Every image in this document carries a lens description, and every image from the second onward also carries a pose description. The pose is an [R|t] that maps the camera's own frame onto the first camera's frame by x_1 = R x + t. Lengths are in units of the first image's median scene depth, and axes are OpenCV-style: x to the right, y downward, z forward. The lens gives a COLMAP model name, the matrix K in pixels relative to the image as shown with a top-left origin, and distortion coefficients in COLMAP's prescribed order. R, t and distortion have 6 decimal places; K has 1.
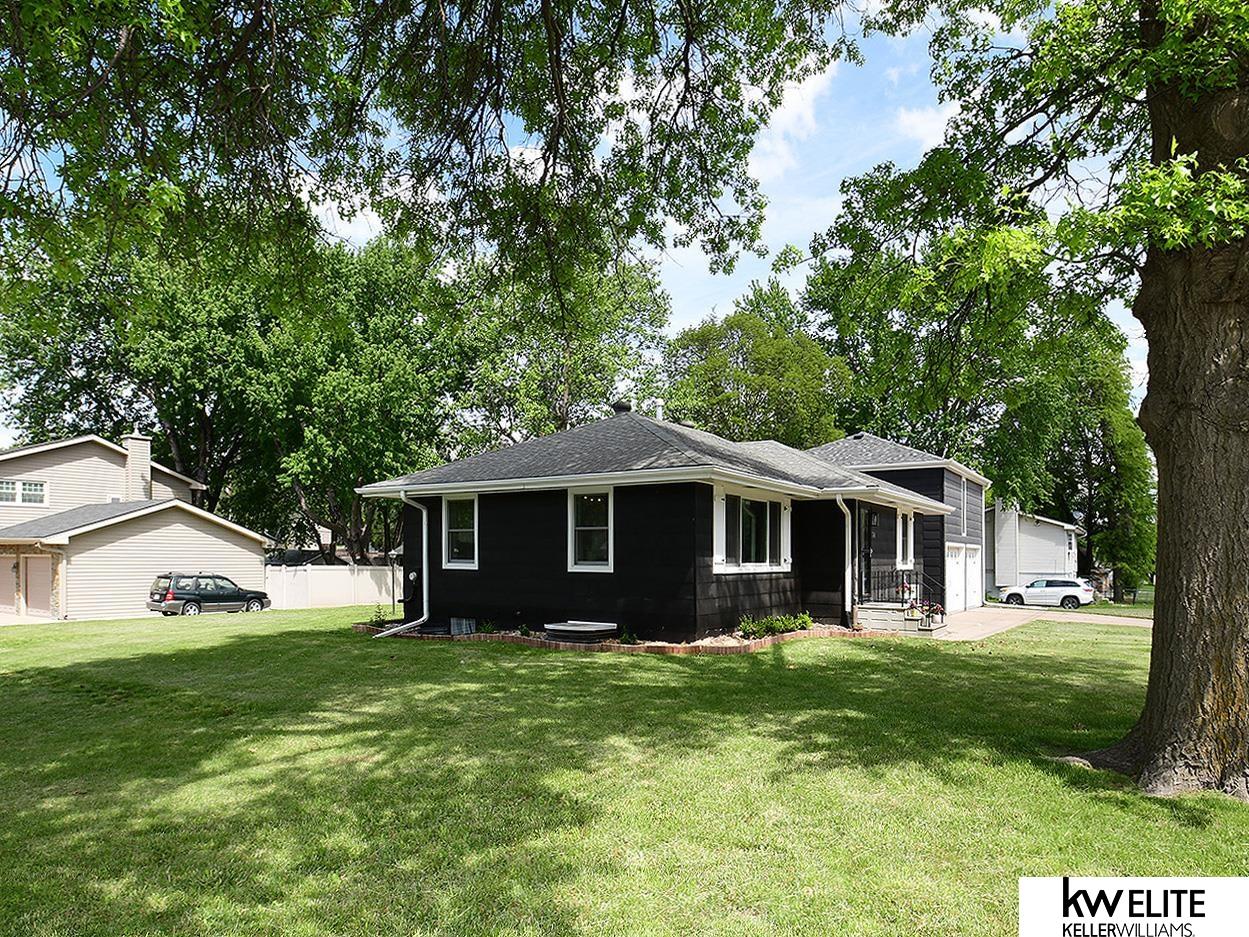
lens RADIAL K [[767.4, 0, 590.7], [0, 767.4, 415.6], [0, 0, 1]] dist [0.004718, 0.001772]
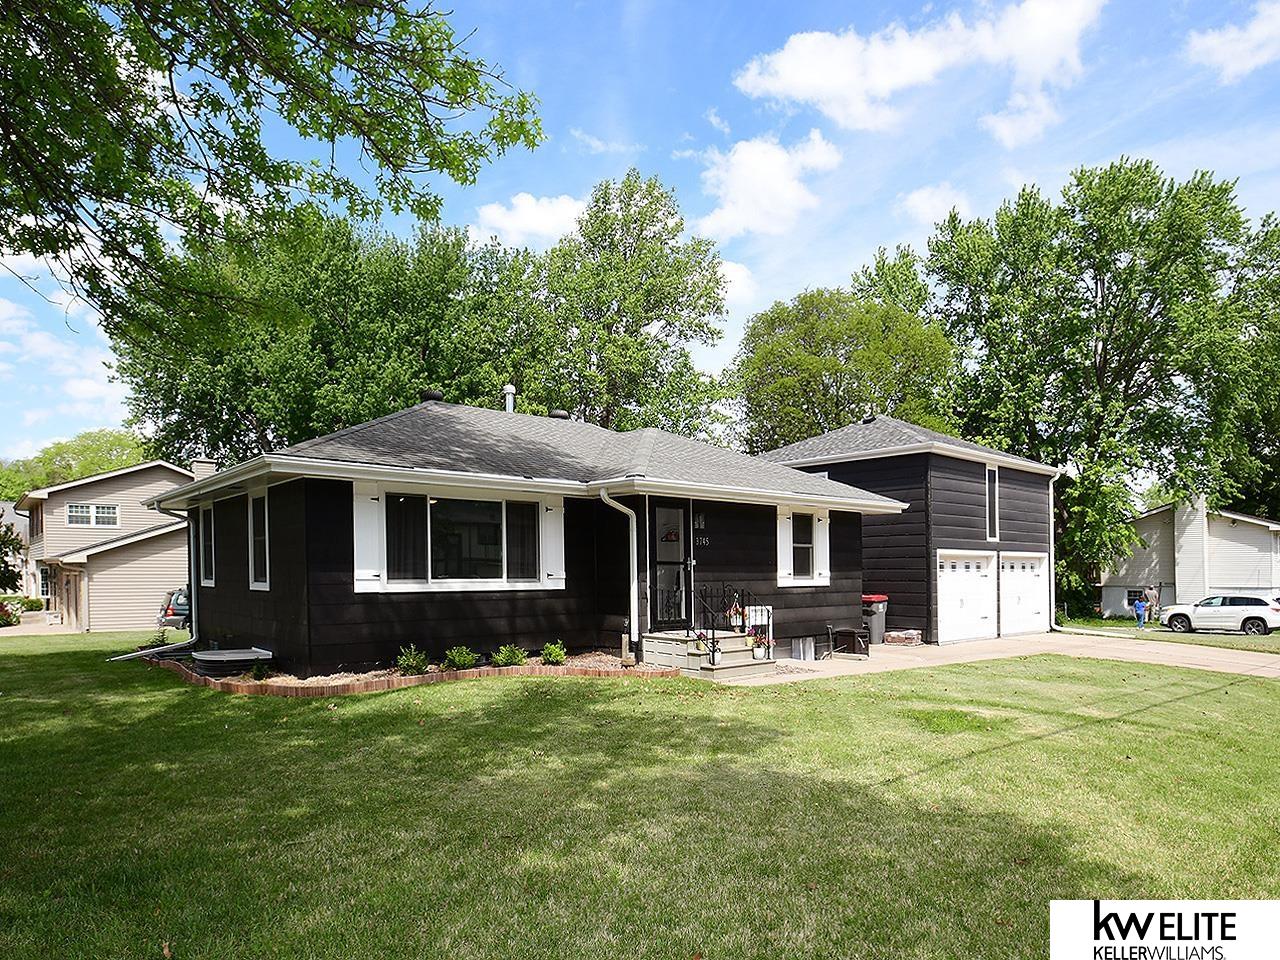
lens RADIAL K [[782.2, 0, 640.0], [0, 782.2, 480.0], [0, 0, 1]] dist [-0.001440, -0.003486]
pose [[0.968149, -0.035435, -0.247855, 0.331870], [0.051653, 0.996907, 0.059236, 0.030093], [0.244989, -0.070151, 0.966985, 0.158715]]
